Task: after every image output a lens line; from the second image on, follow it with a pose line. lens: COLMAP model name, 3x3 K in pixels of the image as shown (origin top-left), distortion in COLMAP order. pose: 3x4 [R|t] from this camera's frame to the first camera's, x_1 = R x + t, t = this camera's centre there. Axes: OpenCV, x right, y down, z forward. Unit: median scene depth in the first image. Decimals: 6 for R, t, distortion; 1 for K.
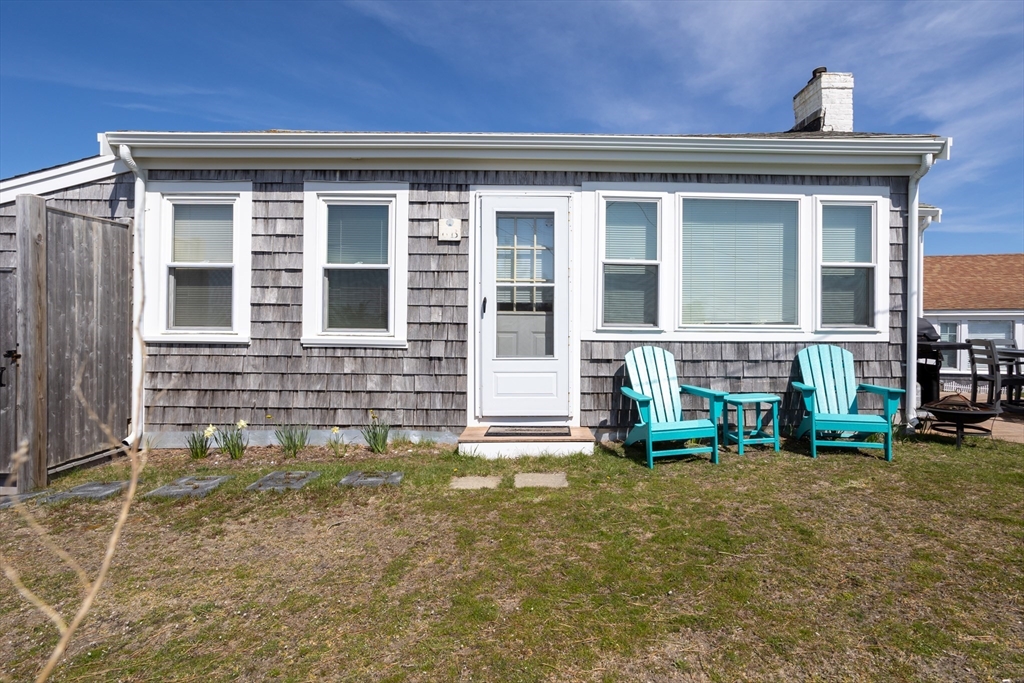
lens RADIAL K [[492.0, 0, 513.0], [0, 492.0, 336.9], [0, 0, 1]] dist [-0.023618, 0.003802]
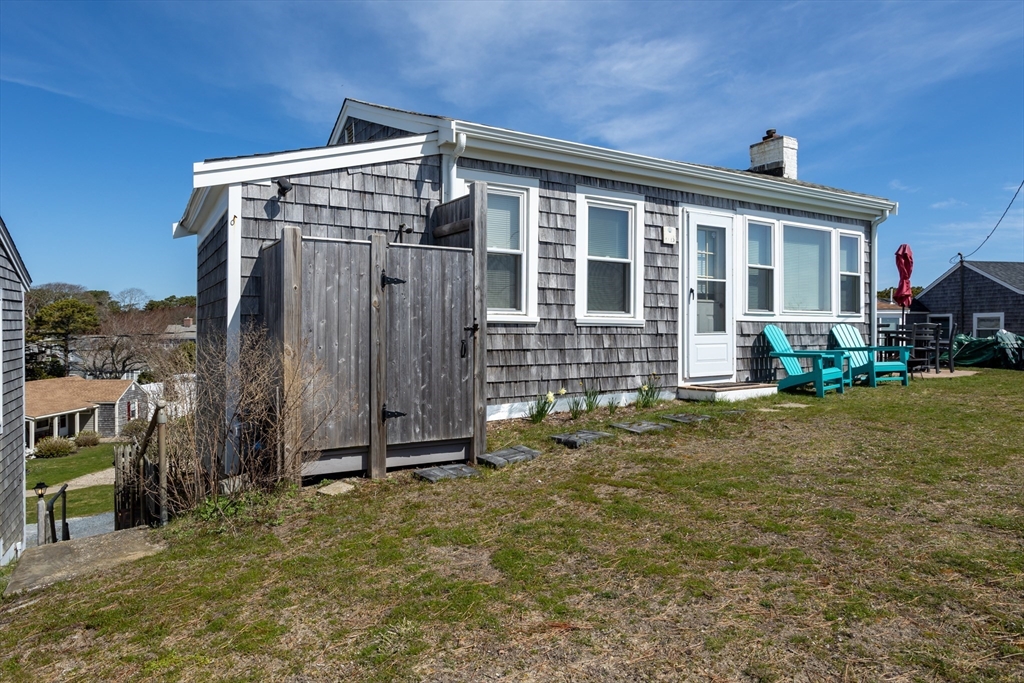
lens RADIAL K [[568.1, 0, 512.3], [0, 568.1, 345.9], [0, 0, 1]] dist [-0.028560, 0.001800]
pose [[0.887366, -0.019489, 0.460653, -1.185366], [0.013849, 0.999782, 0.015620, 0.044283], [-0.460857, -0.007481, 0.887443, -0.135858]]
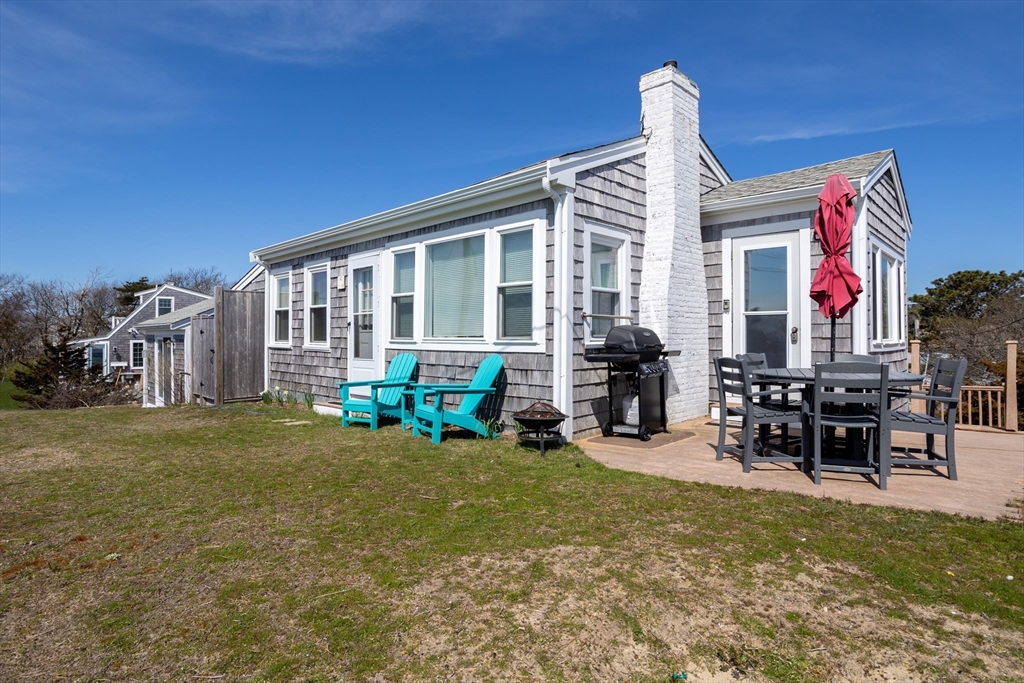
lens RADIAL K [[578.6, 0, 510.5], [0, 578.6, 333.9], [0, 0, 1]] dist [-0.000733, 0.000149]
pose [[0.674287, -0.008213, -0.738424, 1.727847], [-0.003486, 0.999892, -0.014304, -0.014108], [0.738461, 0.012219, 0.674185, 0.090599]]
